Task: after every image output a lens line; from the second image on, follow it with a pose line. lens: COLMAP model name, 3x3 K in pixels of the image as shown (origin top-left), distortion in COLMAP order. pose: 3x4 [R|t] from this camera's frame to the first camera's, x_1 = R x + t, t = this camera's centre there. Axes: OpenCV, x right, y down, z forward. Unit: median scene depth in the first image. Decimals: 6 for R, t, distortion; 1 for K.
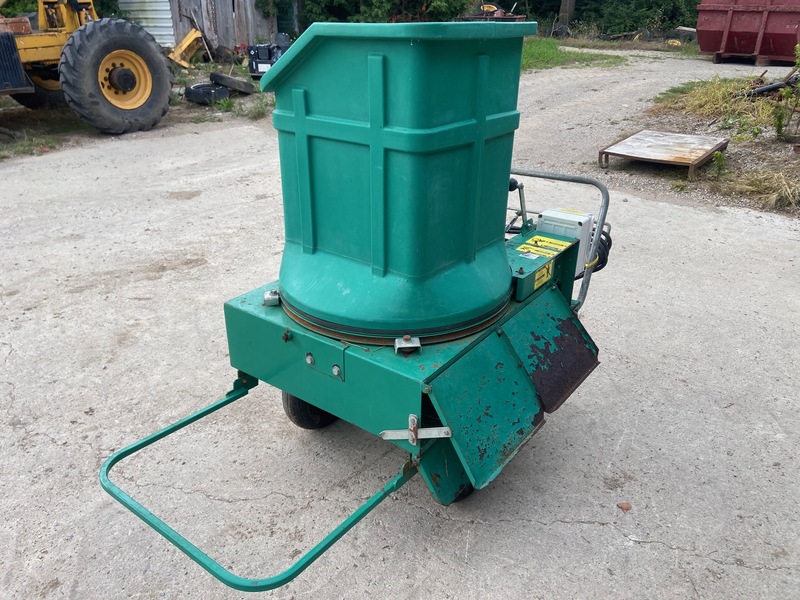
lens RADIAL K [[601.2, 0, 398.0], [0, 601.2, 298.6], [0, 0, 1]] dist [0.103575, -0.118309]
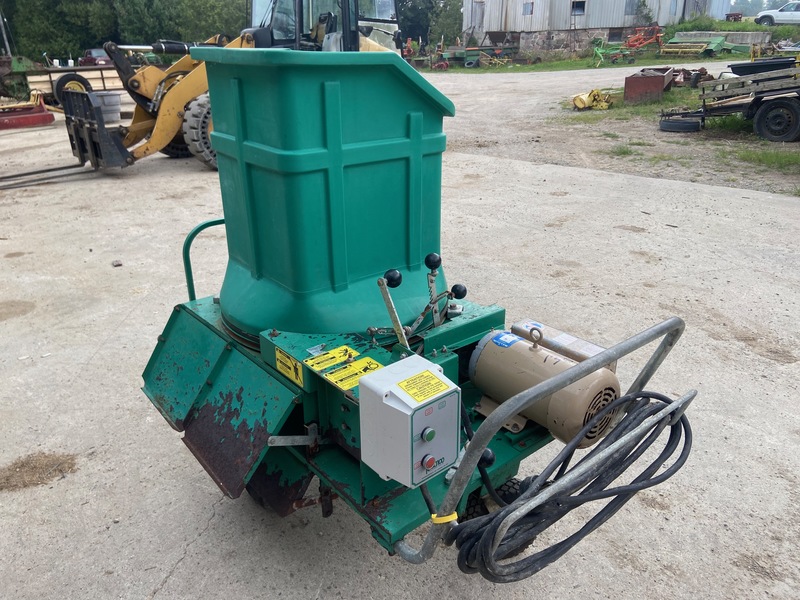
lens RADIAL K [[601.2, 0, 398.0], [0, 601.2, 298.6], [0, 0, 1]] dist [0.103575, -0.118309]
pose [[-0.234302, 0.370552, -0.898774, 0.252671], [-0.406465, 0.802483, 0.436814, -0.146559], [0.883113, 0.467667, -0.037407, 0.320543]]
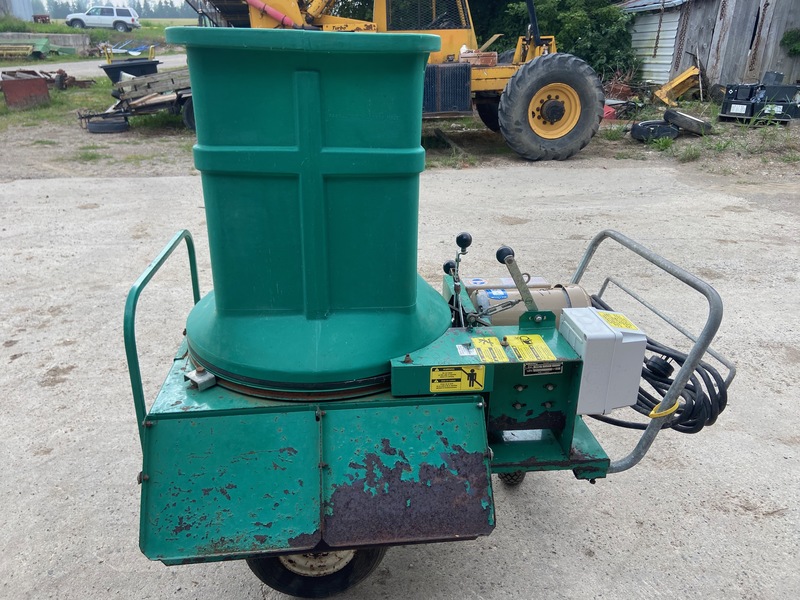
lens RADIAL K [[601.2, 0, 398.0], [0, 601.2, 298.6], [0, 0, 1]] dist [0.103575, -0.118309]
pose [[0.677804, 0.280618, -0.679585, 0.188842], [-0.317645, 0.945353, 0.073548, -0.046349], [0.663087, 0.166015, 0.729901, 0.118455]]
